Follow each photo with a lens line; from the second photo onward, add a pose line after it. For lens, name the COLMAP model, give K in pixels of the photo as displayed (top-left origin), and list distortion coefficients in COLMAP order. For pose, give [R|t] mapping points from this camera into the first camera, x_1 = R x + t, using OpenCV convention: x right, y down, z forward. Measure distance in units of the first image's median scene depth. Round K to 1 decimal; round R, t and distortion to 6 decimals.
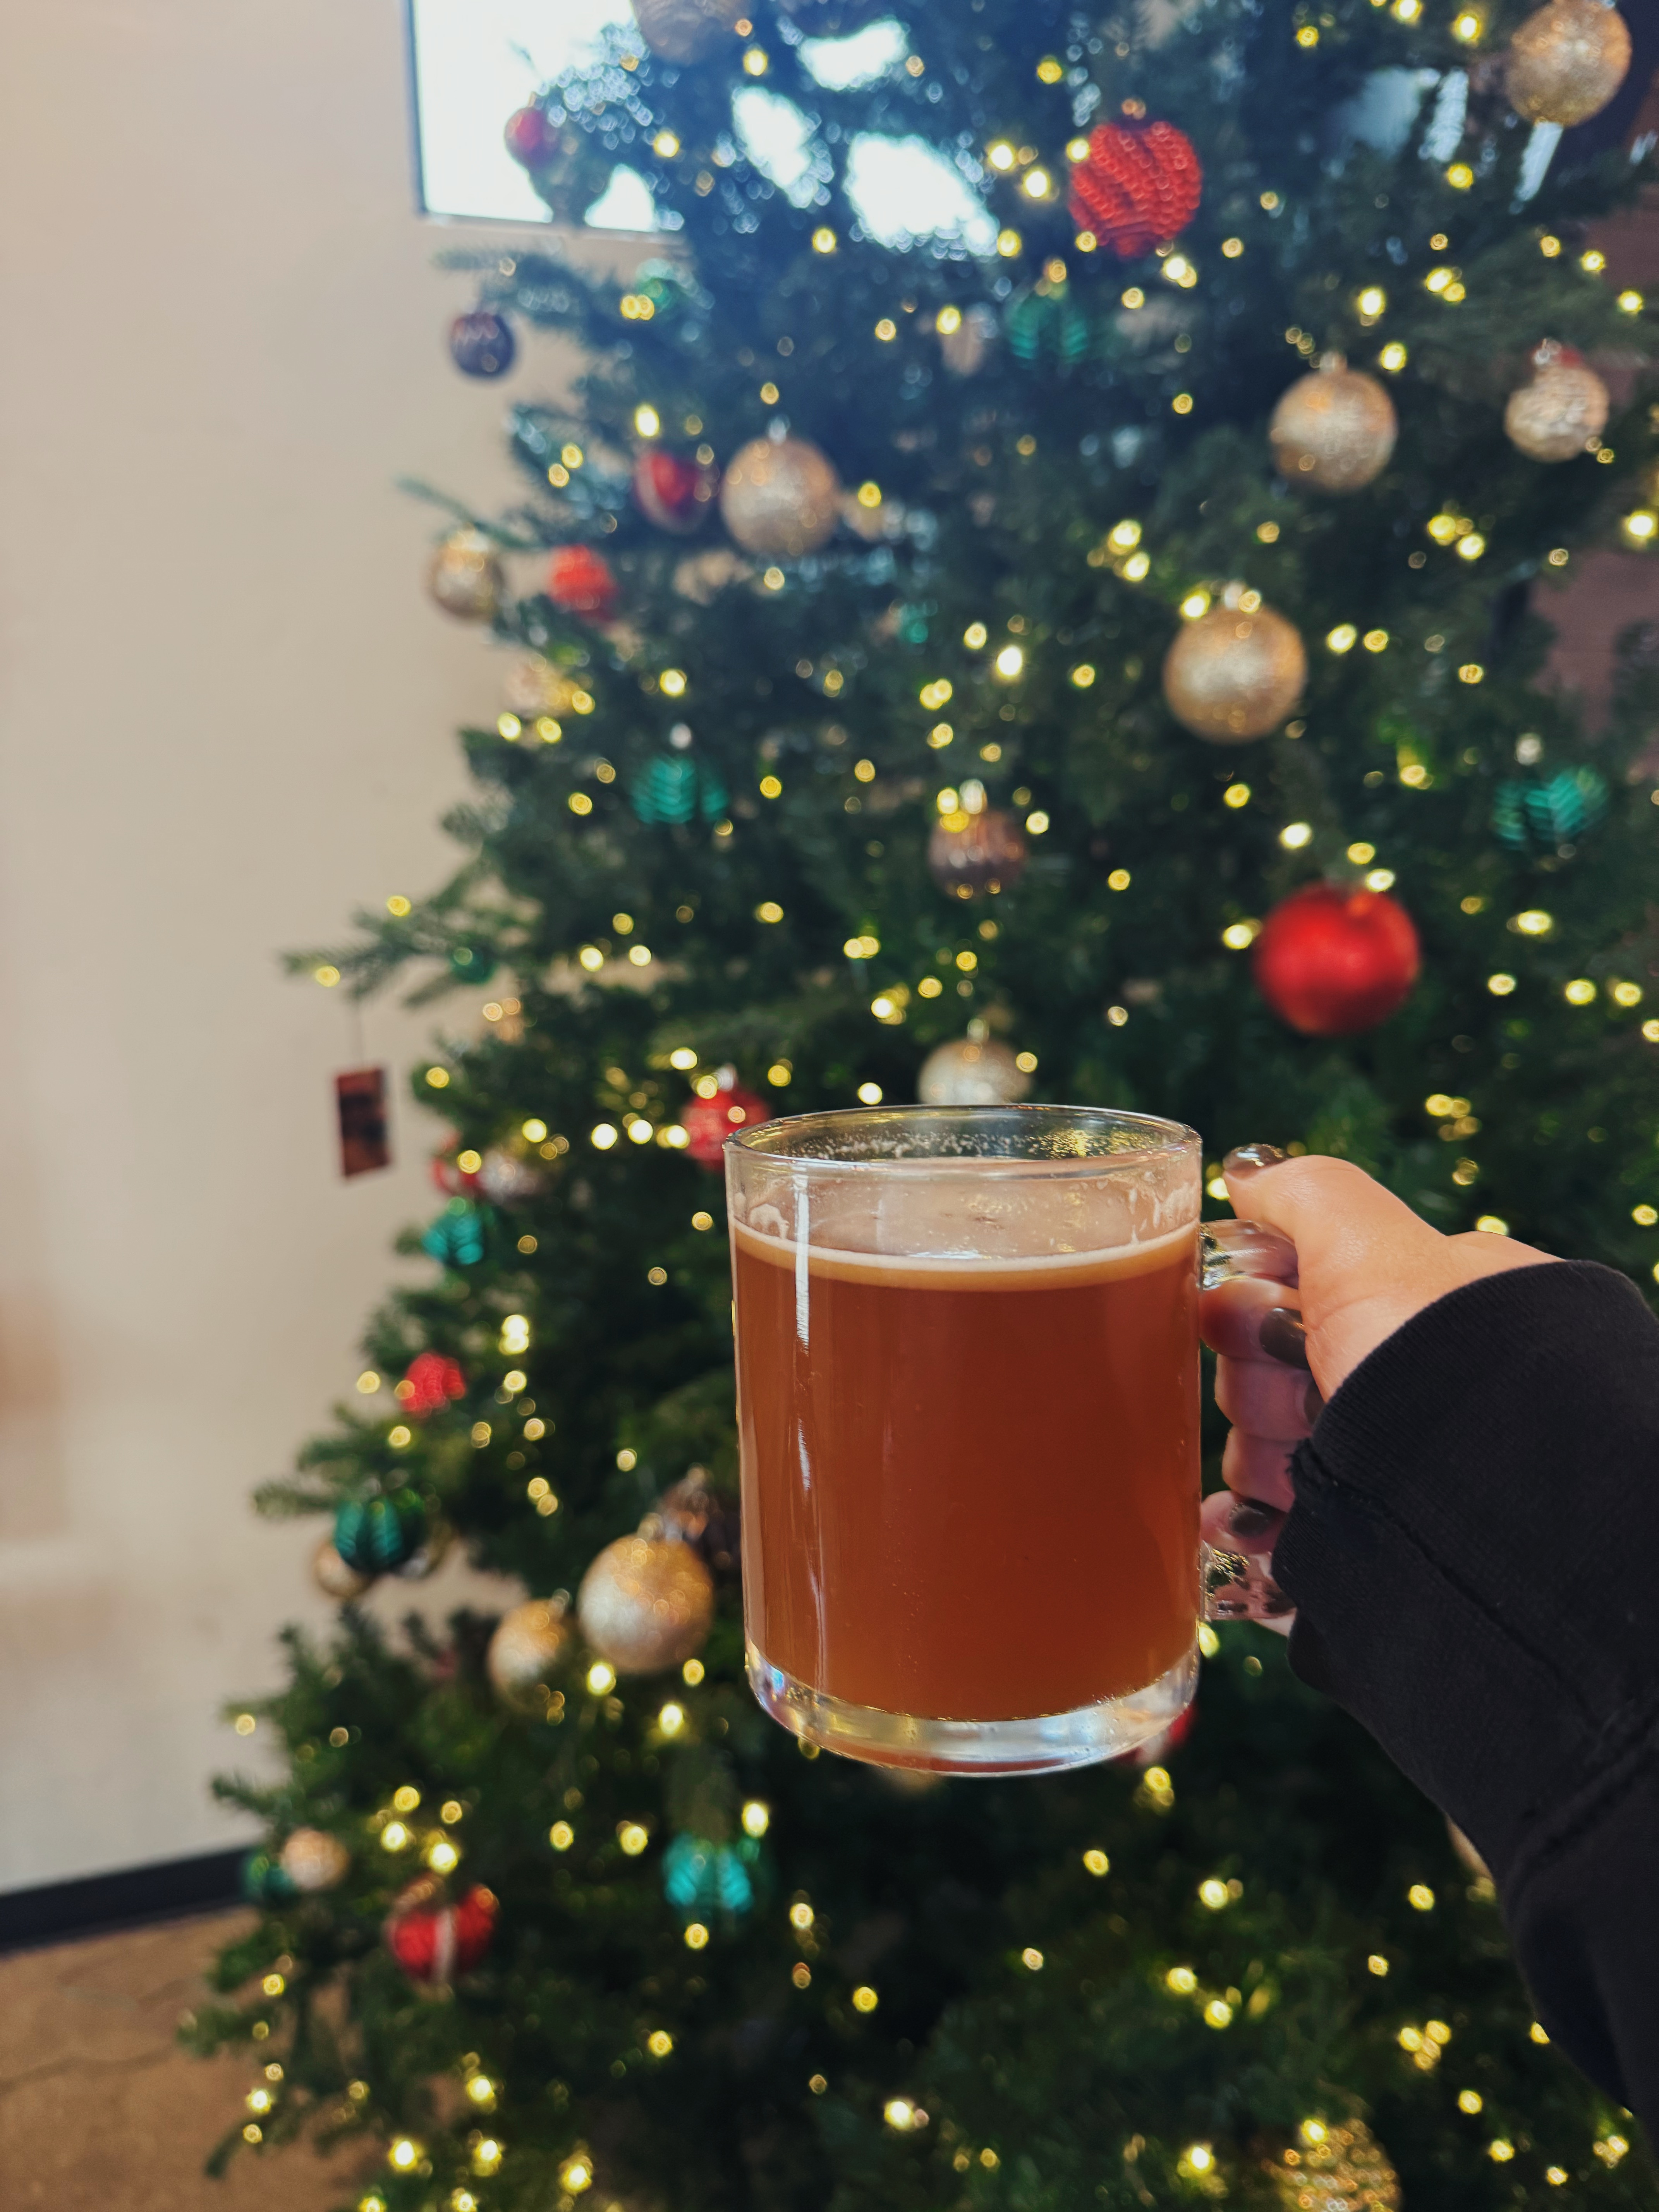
lens RADIAL K [[1567.1, 0, 791.1], [0, 1567.1, 1129.7], [0, 0, 1]] dist [-0.044073, -0.010450]
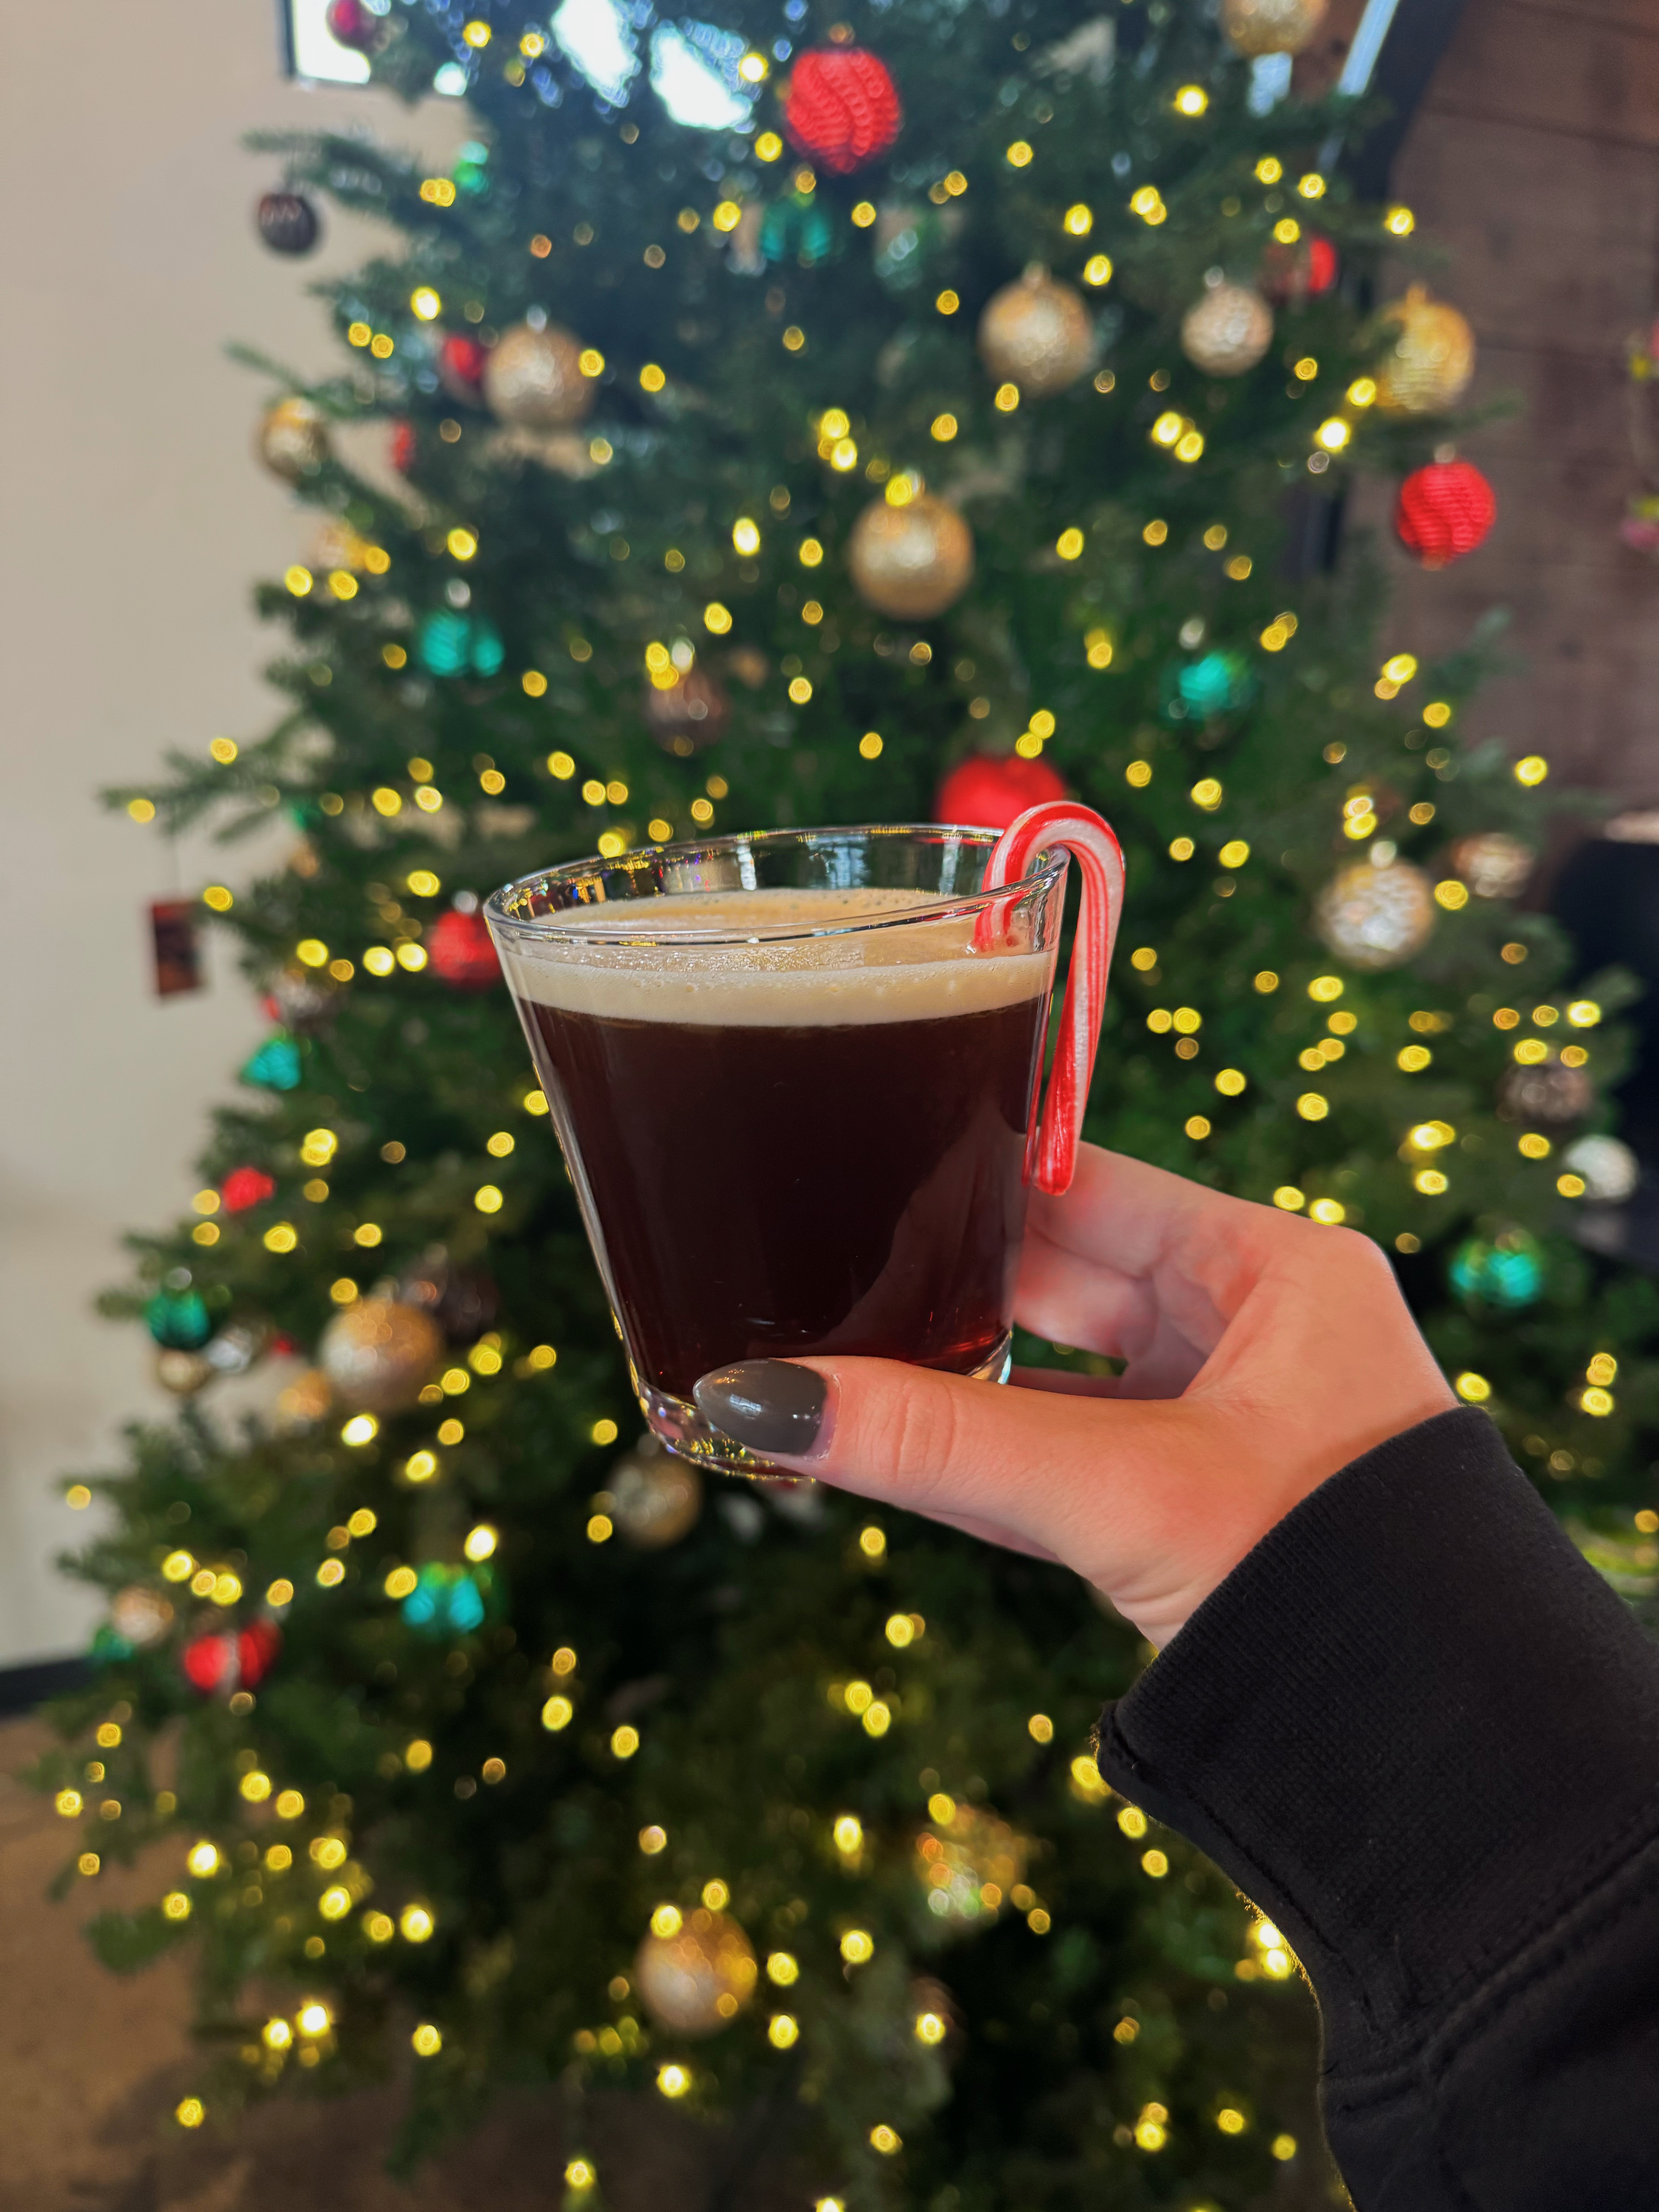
lens RADIAL K [[1567.1, 0, 835.5], [0, 1567.1, 1119.1], [0, 0, 1]] dist [-0.044073, -0.010450]
pose [[0.998276, 0.022624, 0.054157, 0.143153], [-0.026132, 0.997545, 0.064977, 0.035843], [-0.052554, -0.066280, 0.996416, -0.127093]]
